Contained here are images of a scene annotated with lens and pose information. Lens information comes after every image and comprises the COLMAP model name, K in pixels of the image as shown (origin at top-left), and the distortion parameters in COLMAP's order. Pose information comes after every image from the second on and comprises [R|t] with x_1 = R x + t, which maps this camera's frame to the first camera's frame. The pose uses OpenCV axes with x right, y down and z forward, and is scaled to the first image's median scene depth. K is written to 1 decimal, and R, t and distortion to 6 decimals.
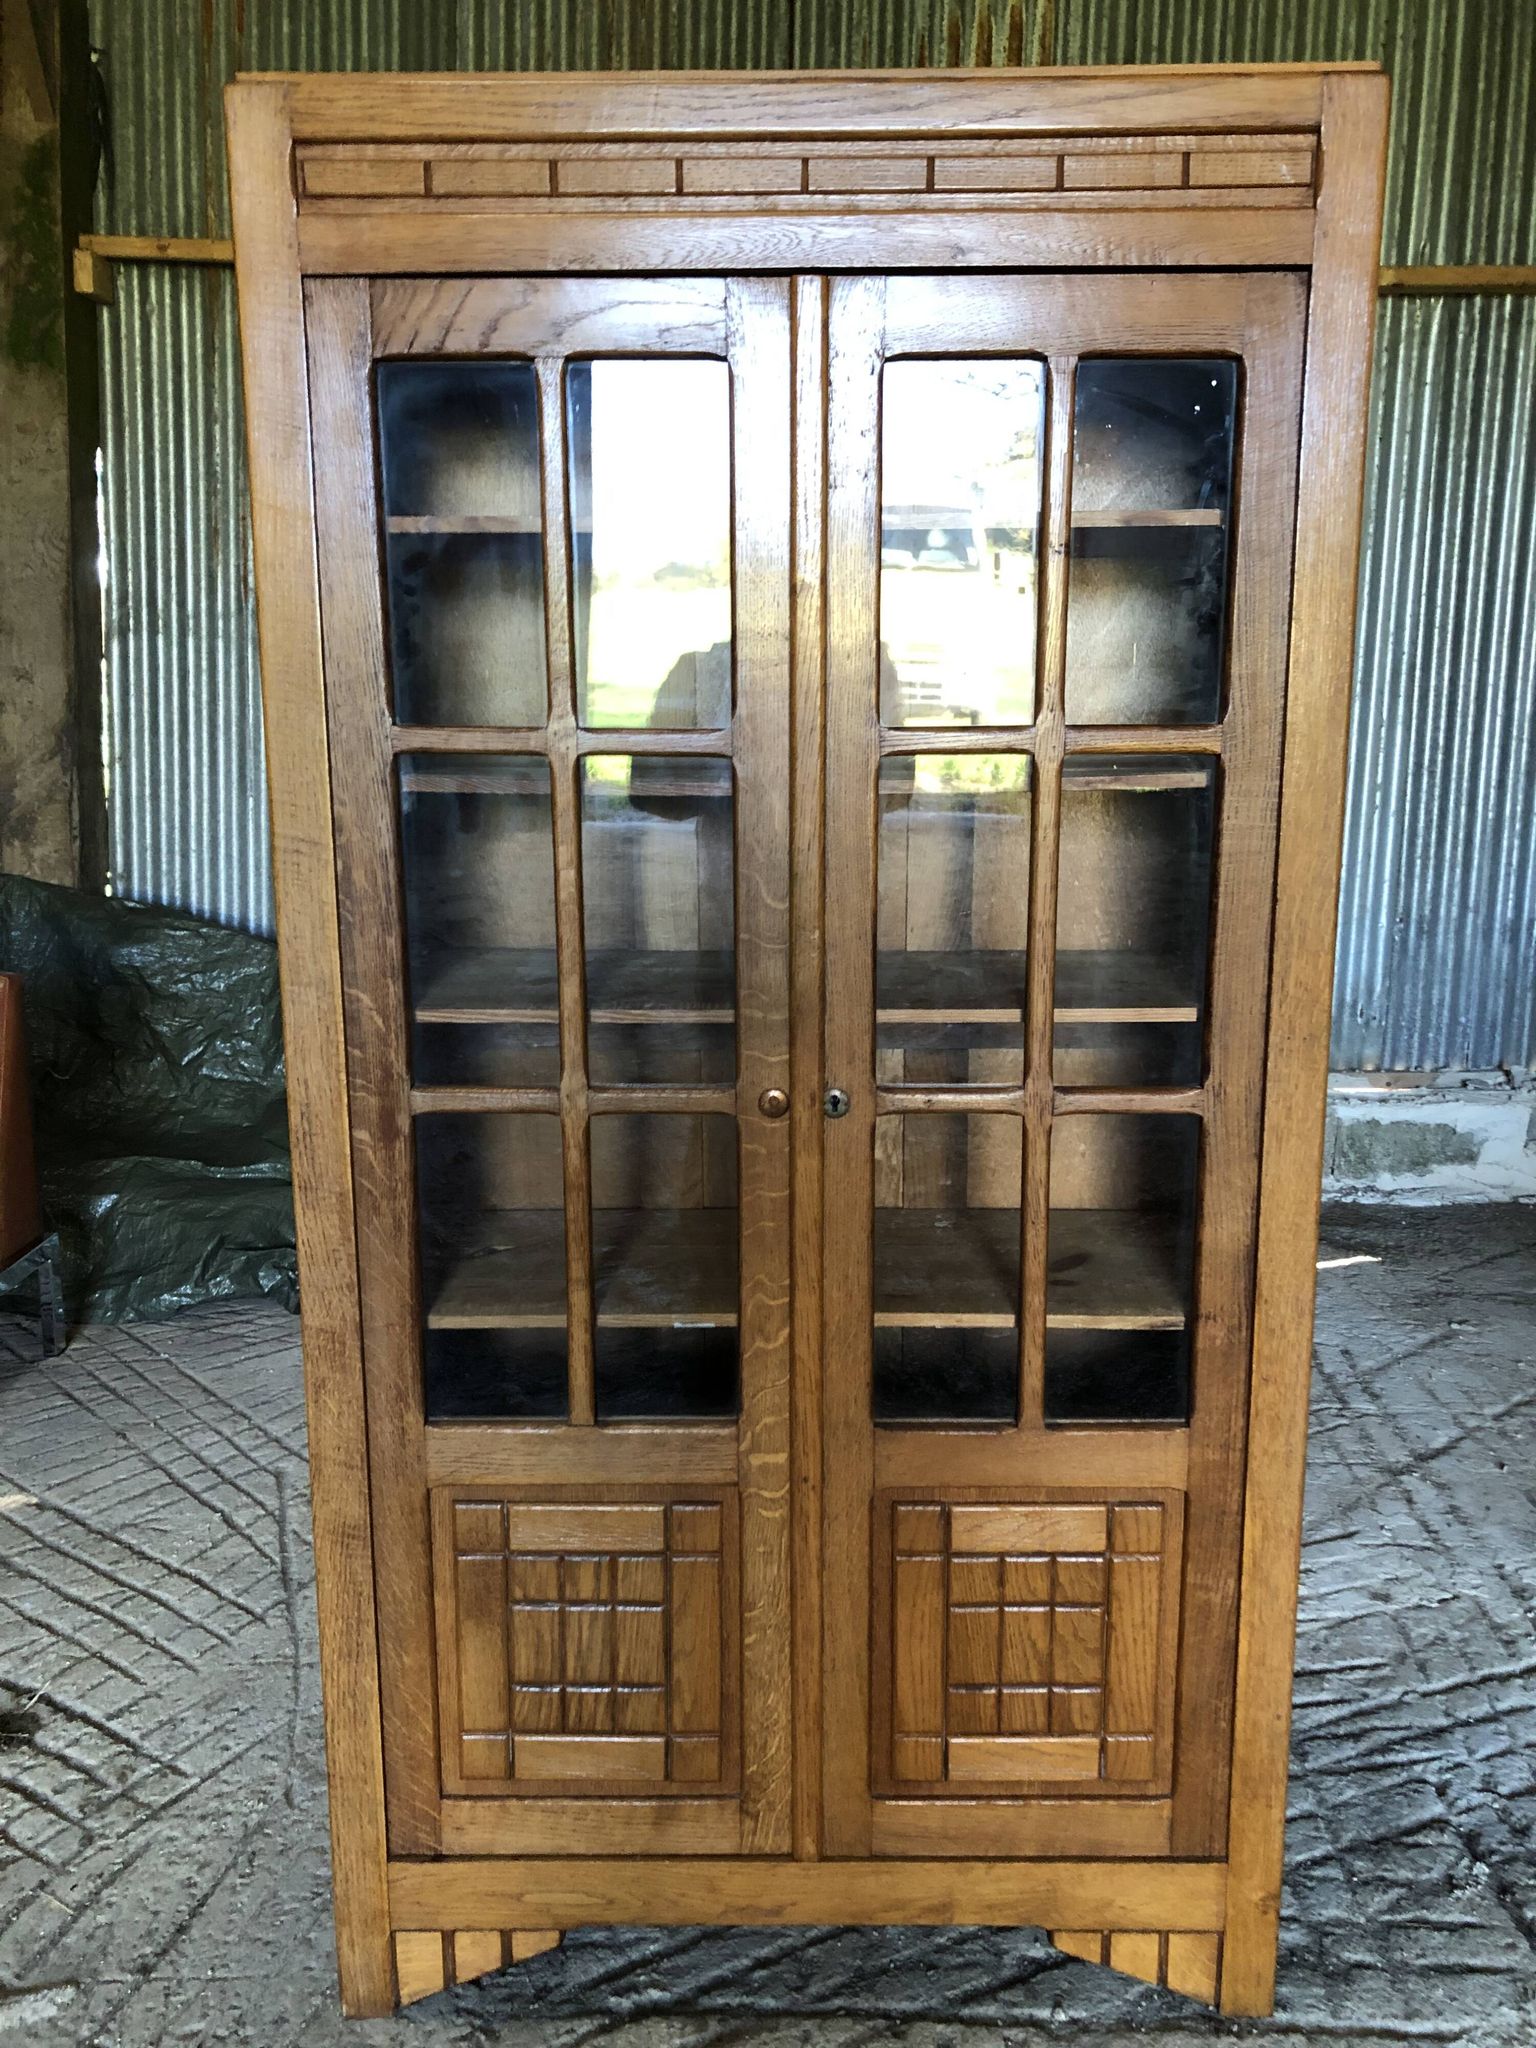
lens RADIAL K [[1675.2, 0, 779.3], [0, 1675.2, 1016.5], [0, 0, 1]] dist [0.024754, -0.013224]
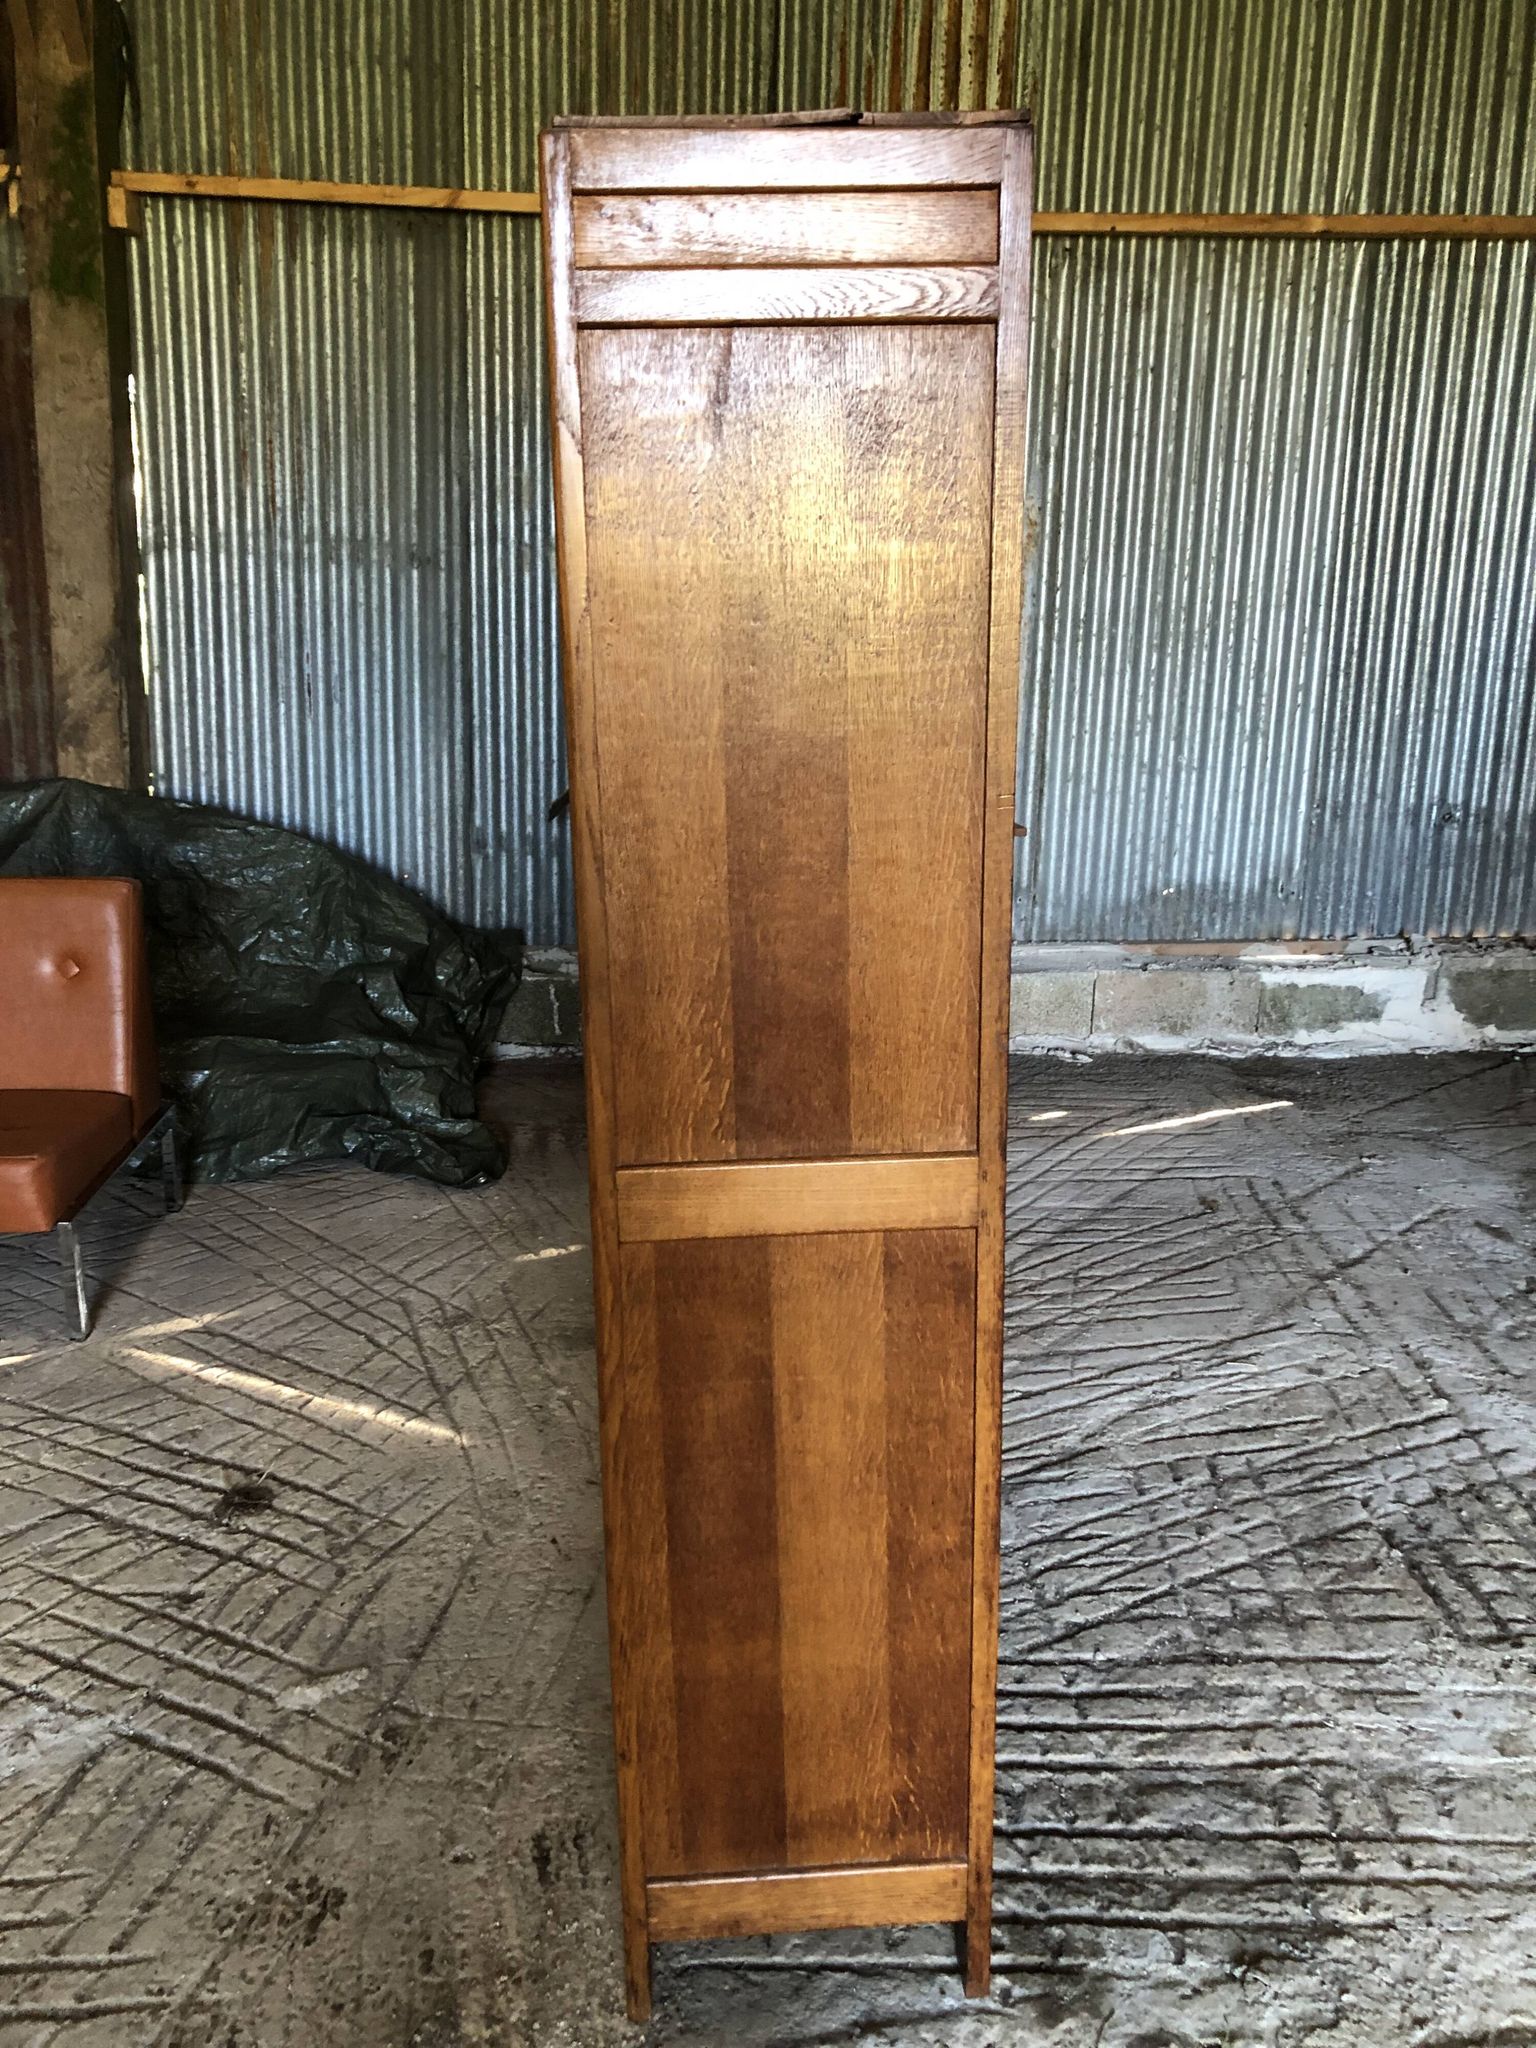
lens RADIAL K [[1675.2, 0, 778.5], [0, 1675.2, 1008.6], [0, 0, 1]] dist [0.024754, -0.013224]
pose [[0.998082, -0.016355, 0.059707, -0.128578], [0.011476, 0.996635, 0.081164, -0.037226], [-0.060834, -0.080323, 0.994911, -0.233570]]
